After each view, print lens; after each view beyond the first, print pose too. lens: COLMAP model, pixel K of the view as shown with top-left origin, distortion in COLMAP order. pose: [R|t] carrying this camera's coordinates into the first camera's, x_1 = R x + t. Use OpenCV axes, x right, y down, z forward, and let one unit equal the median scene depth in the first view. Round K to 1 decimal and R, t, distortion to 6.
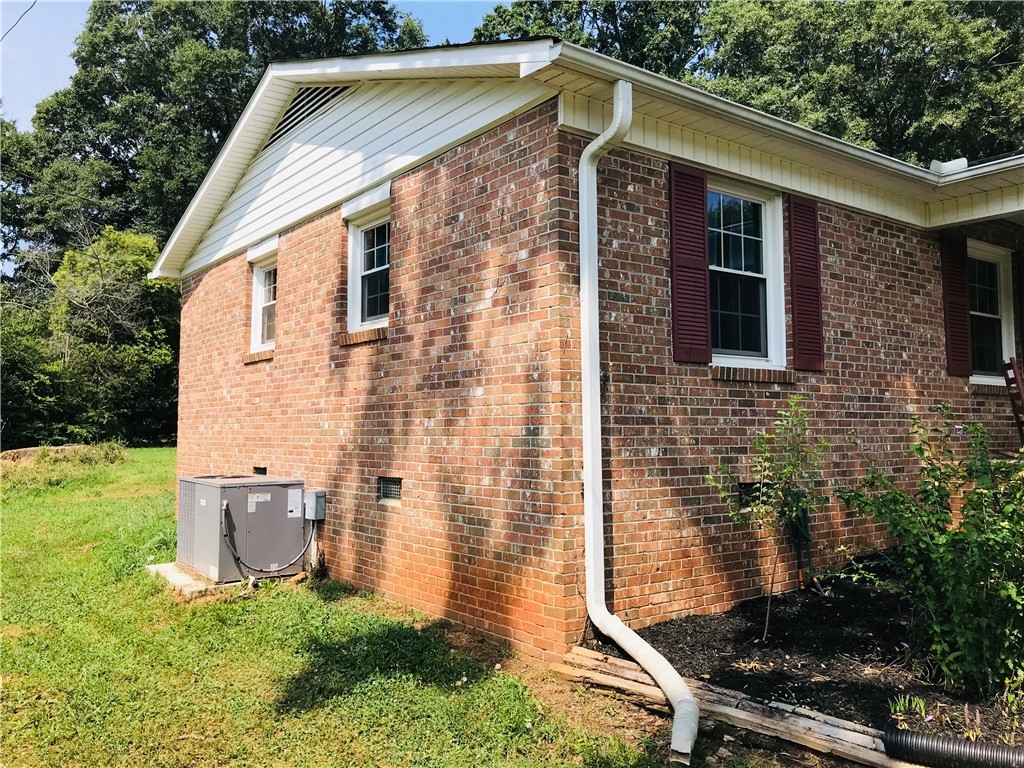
lens RADIAL K [[844.1, 0, 511.1], [0, 844.1, 375.0], [0, 0, 1]] dist [0.026576, -0.020801]
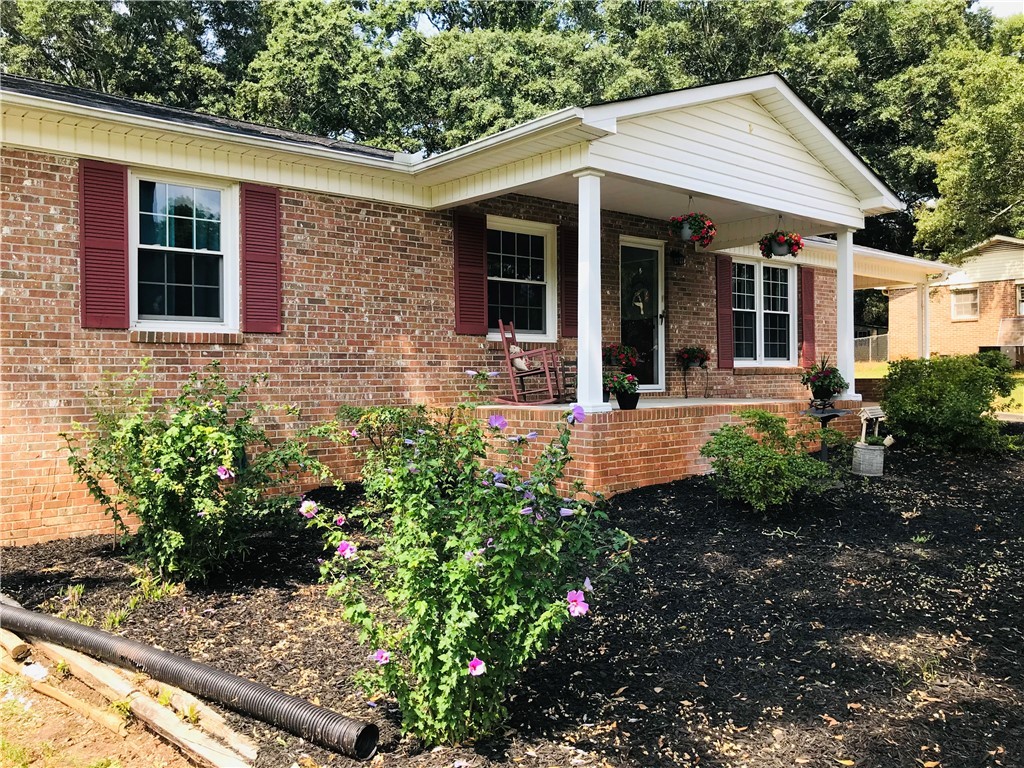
lens RADIAL K [[844.1, 0, 512.6], [0, 844.1, 379.8], [0, 0, 1]] dist [0.026576, -0.020801]
pose [[0.998140, -0.005641, 0.060695, 0.630654], [0.001384, 0.997550, 0.069947, -0.022462], [-0.060941, -0.069733, 0.995703, -0.213351]]
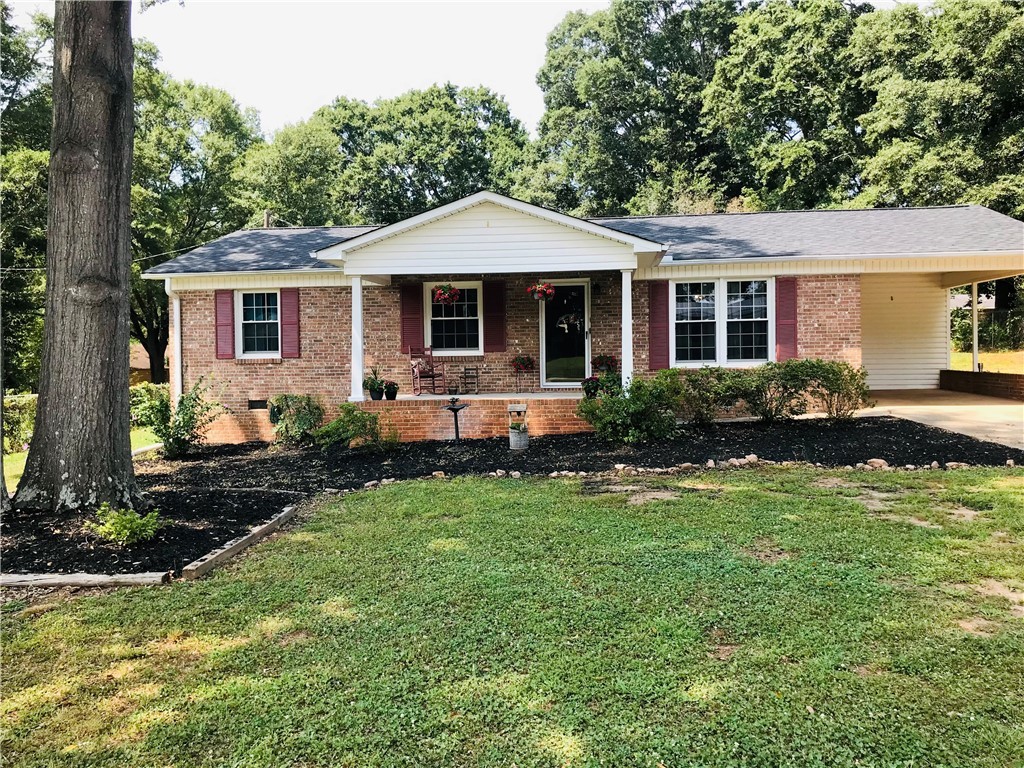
lens RADIAL K [[844.1, 0, 503.6], [0, 844.1, 377.8], [0, 0, 1]] dist [0.026576, -0.020801]
pose [[0.724715, 0.011849, -0.688947, 2.568416], [0.057981, 0.995257, 0.078108, -0.106763], [0.686605, -0.096552, 0.720591, -0.398300]]
